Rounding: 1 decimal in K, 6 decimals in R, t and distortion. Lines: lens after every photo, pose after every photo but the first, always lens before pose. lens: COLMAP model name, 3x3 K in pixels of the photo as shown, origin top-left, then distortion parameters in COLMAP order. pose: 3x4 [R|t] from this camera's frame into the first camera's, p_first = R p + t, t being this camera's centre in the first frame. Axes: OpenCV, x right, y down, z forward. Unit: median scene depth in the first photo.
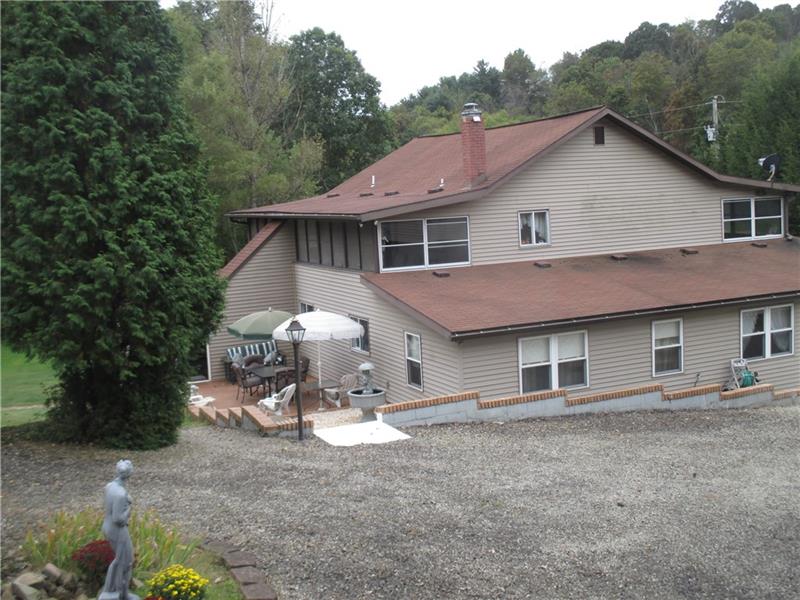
lens RADIAL K [[1070.9, 0, 400.9], [0, 1070.9, 300.3], [0, 0, 1]] dist [-0.097408, 0.000000]
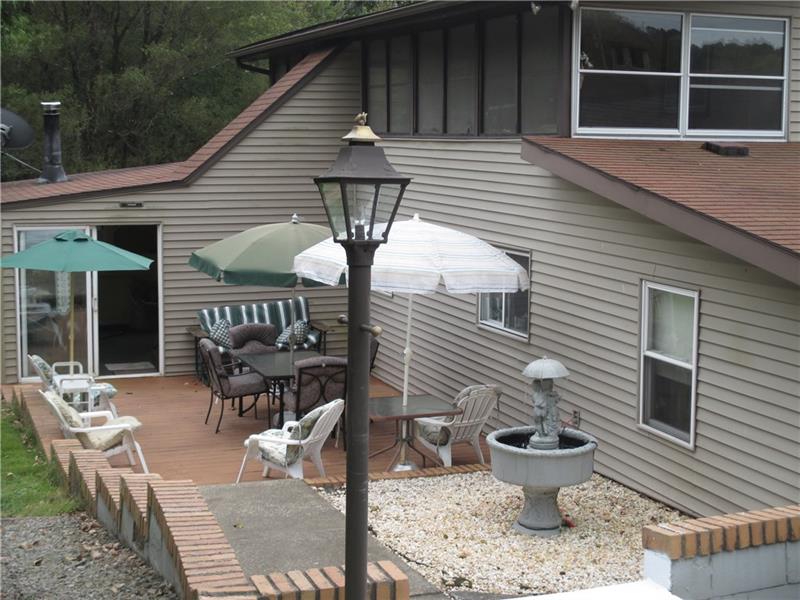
lens RADIAL K [[1387.2, 0, 399.5], [0, 1387.2, 299.8], [0, 0, 1]] dist [0.016615, 0.000000]
pose [[0.995878, 0.067215, -0.060906, -0.047580], [-0.066298, 0.997656, 0.016966, 0.030293], [0.061904, -0.012858, 0.997999, 0.474580]]
